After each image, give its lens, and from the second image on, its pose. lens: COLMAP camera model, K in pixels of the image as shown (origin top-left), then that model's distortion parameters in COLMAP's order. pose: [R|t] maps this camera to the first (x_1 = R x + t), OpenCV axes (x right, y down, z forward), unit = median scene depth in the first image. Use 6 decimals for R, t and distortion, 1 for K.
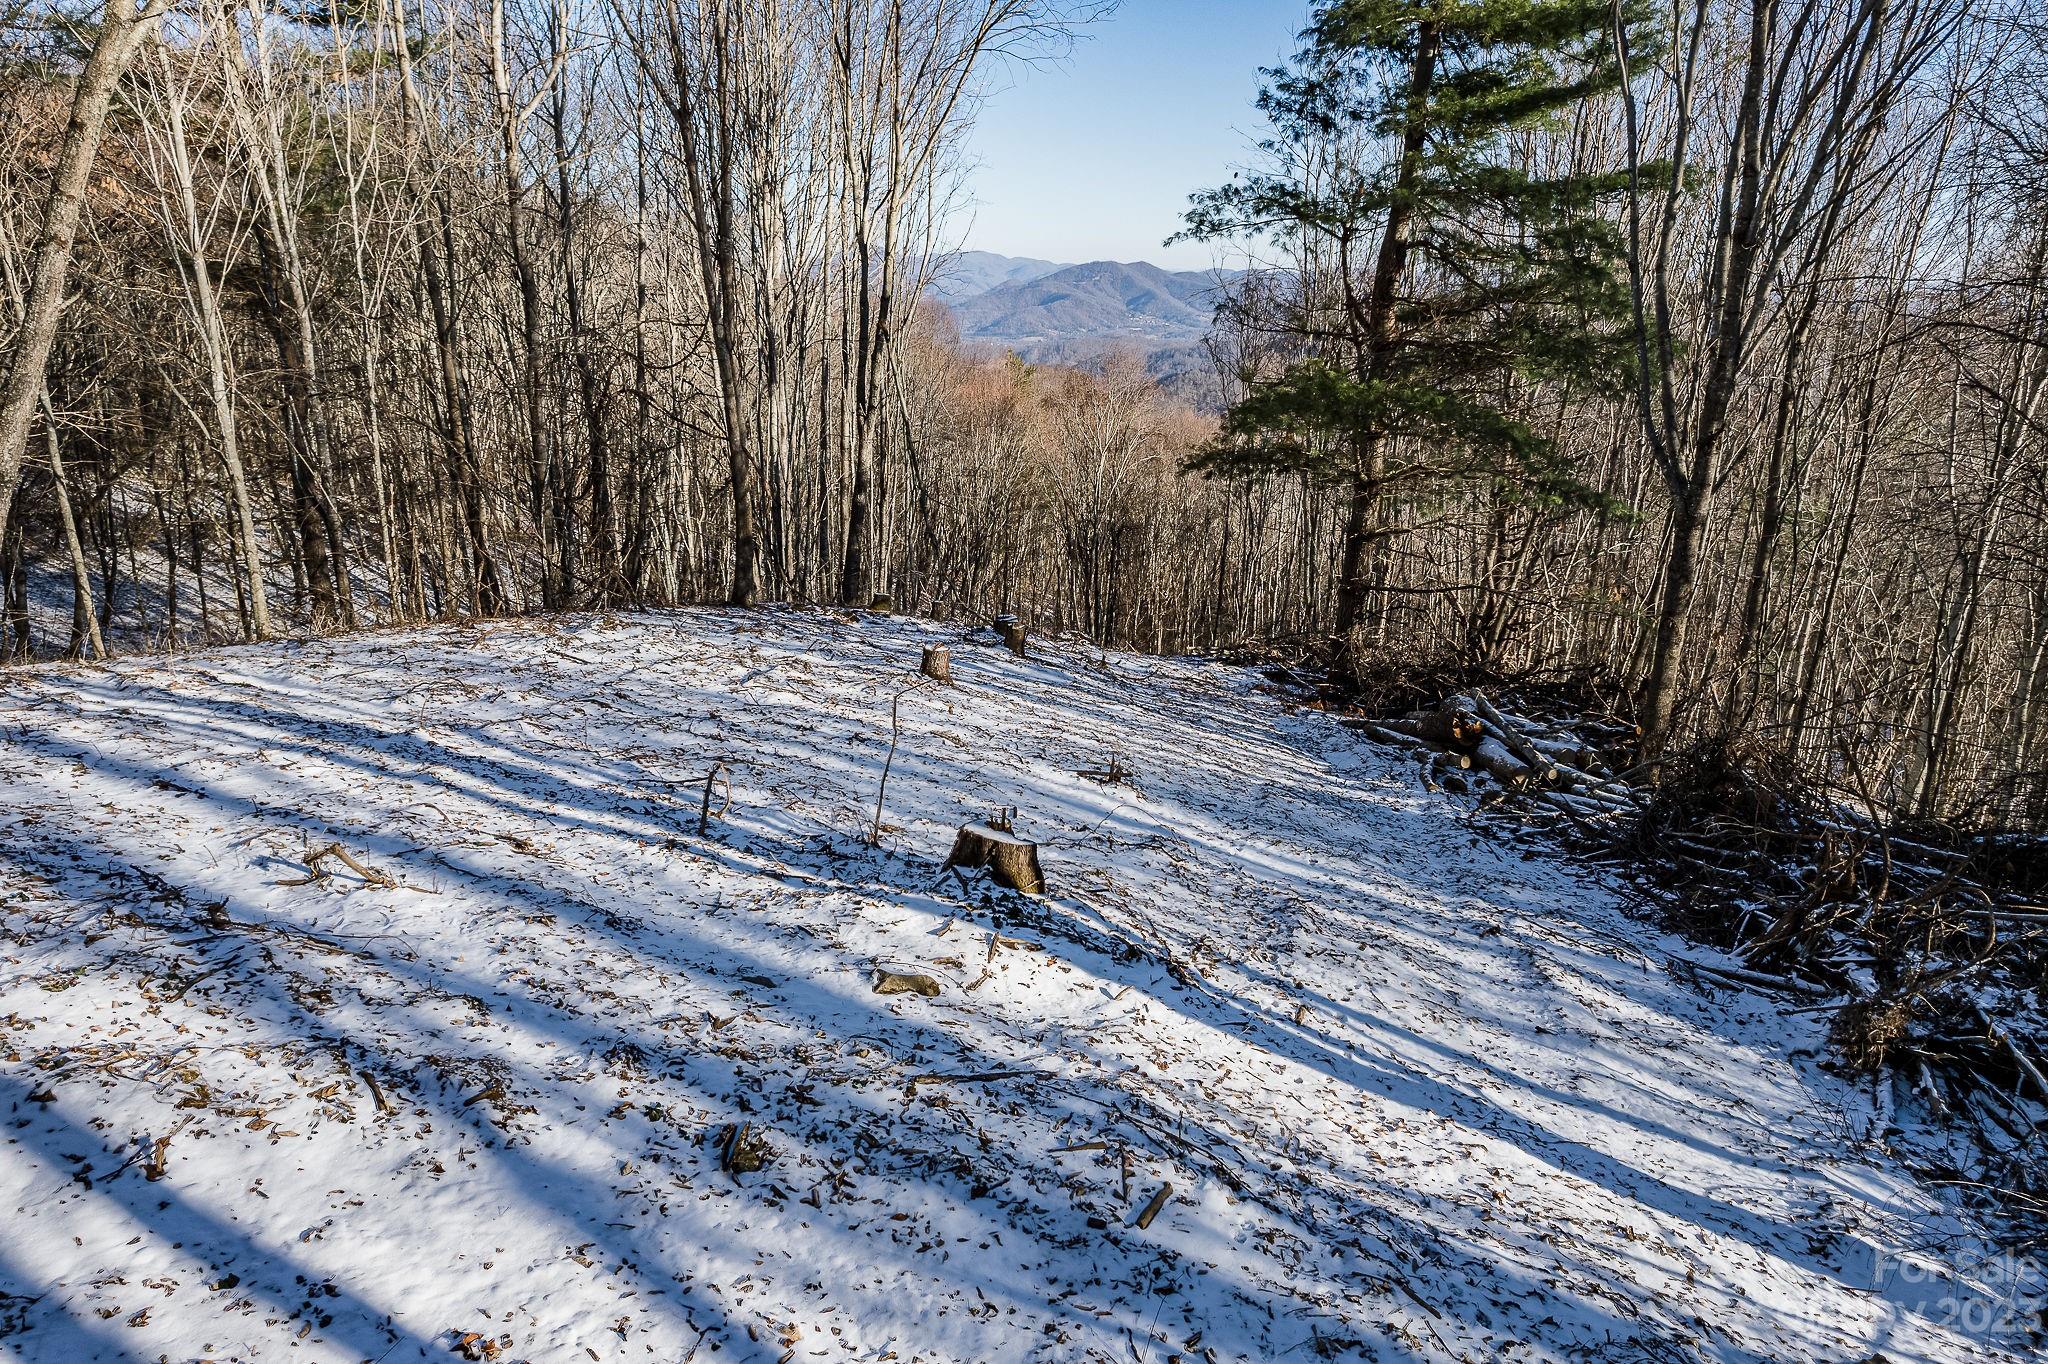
lens RADIAL K [[1286.6, 0, 1033.8], [0, 1286.6, 685.9], [0, 0, 1]] dist [-0.004479, 0.006065]
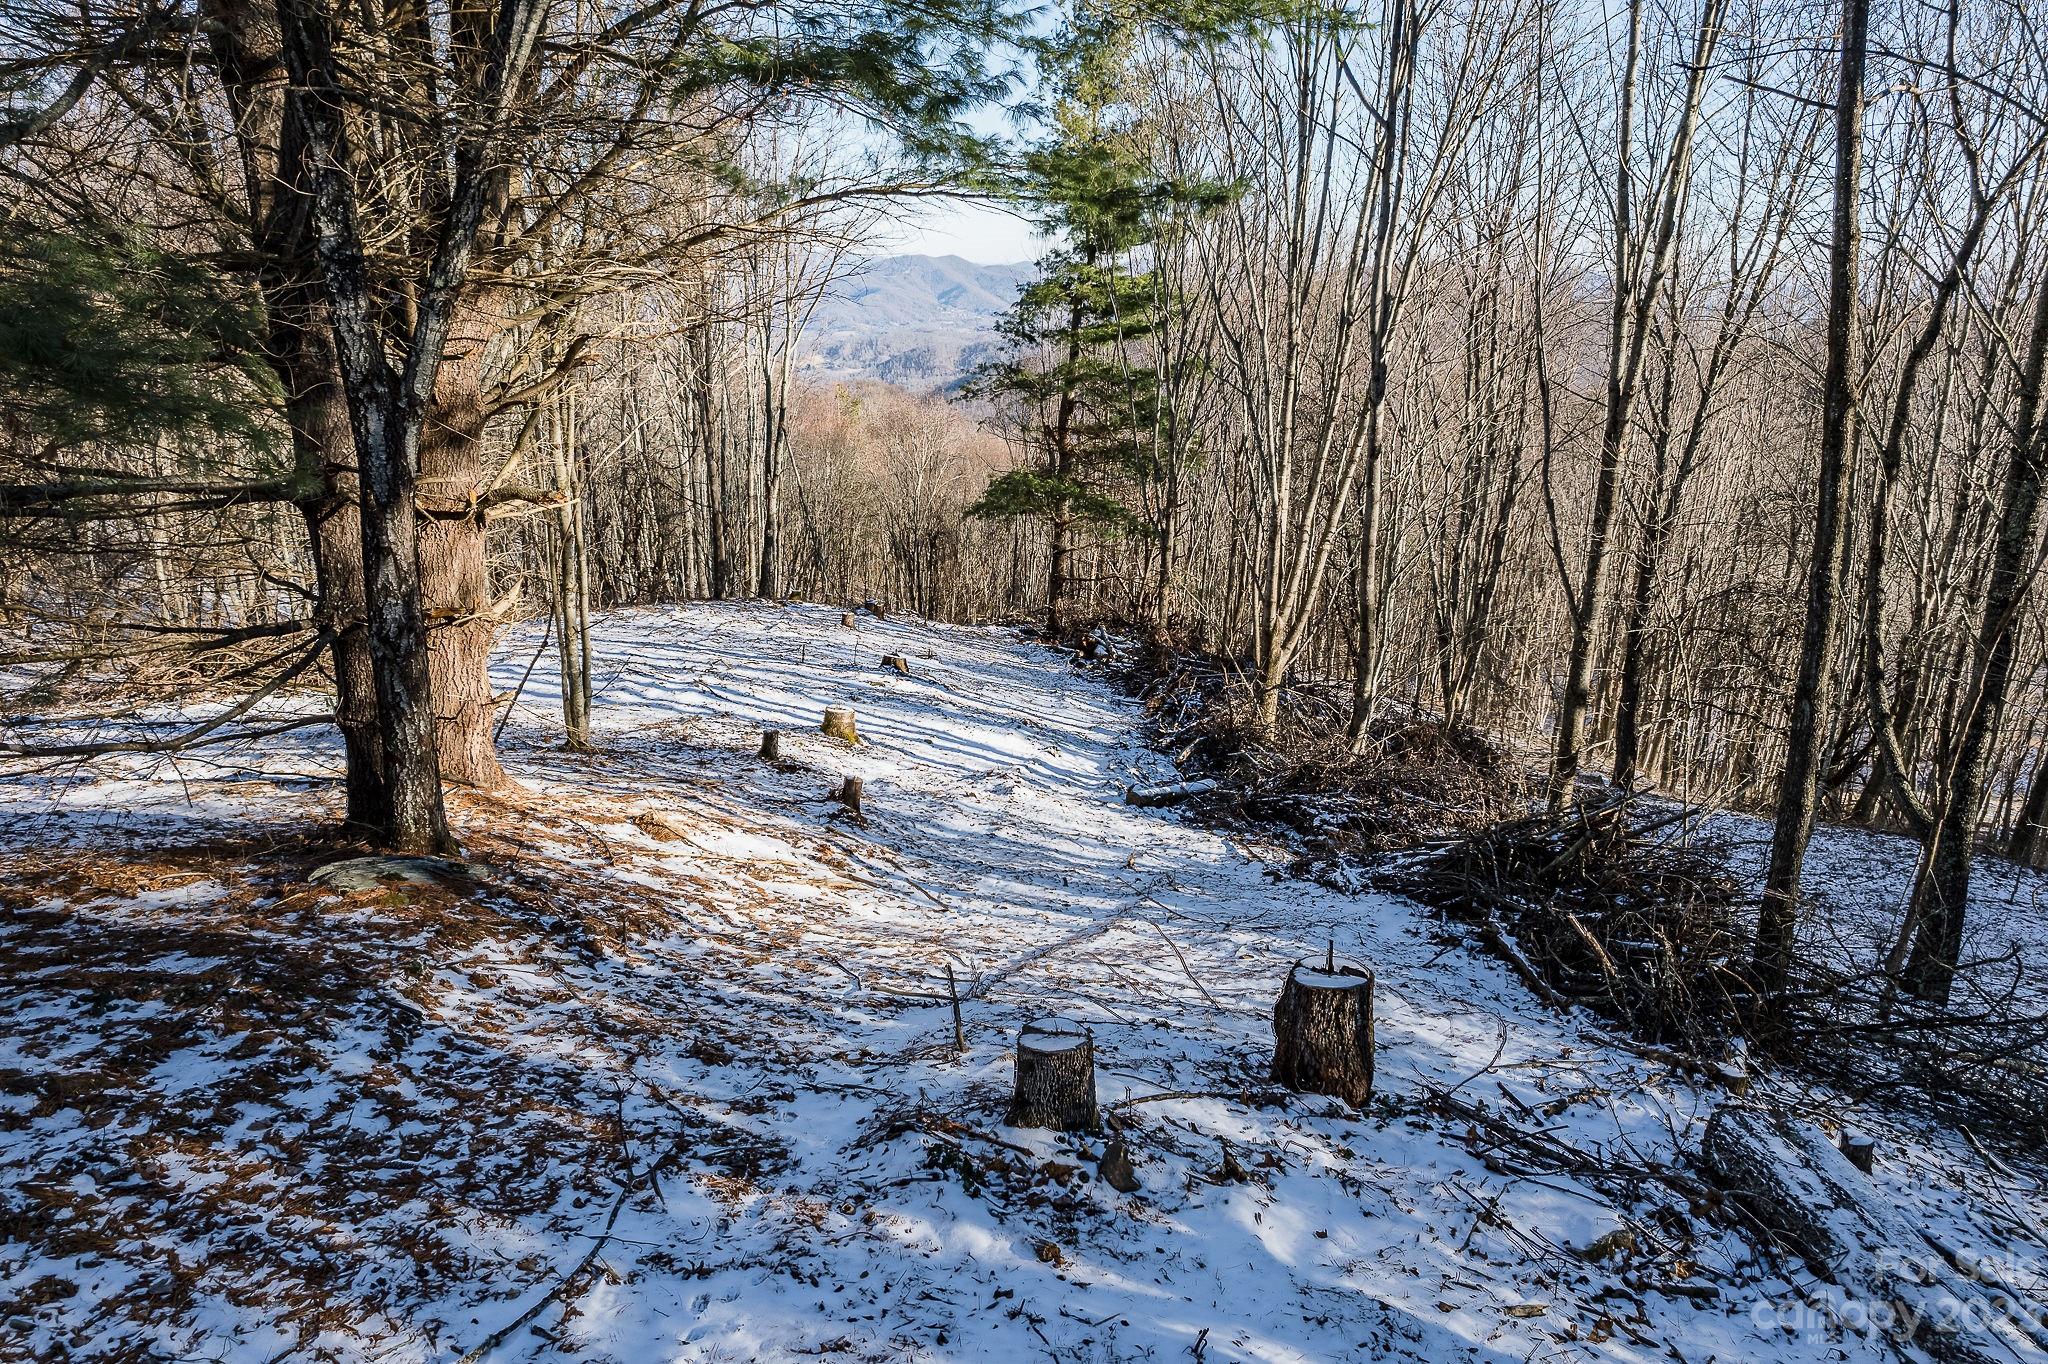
lens RADIAL K [[1286.6, 0, 1025.6], [0, 1286.6, 669.9], [0, 0, 1]] dist [-0.004479, 0.006065]
pose [[0.990860, -0.038474, 0.129294, -0.040937], [0.039526, 0.999203, -0.005579, 0.059437], [-0.128976, 0.010638, 0.991591, -0.780259]]
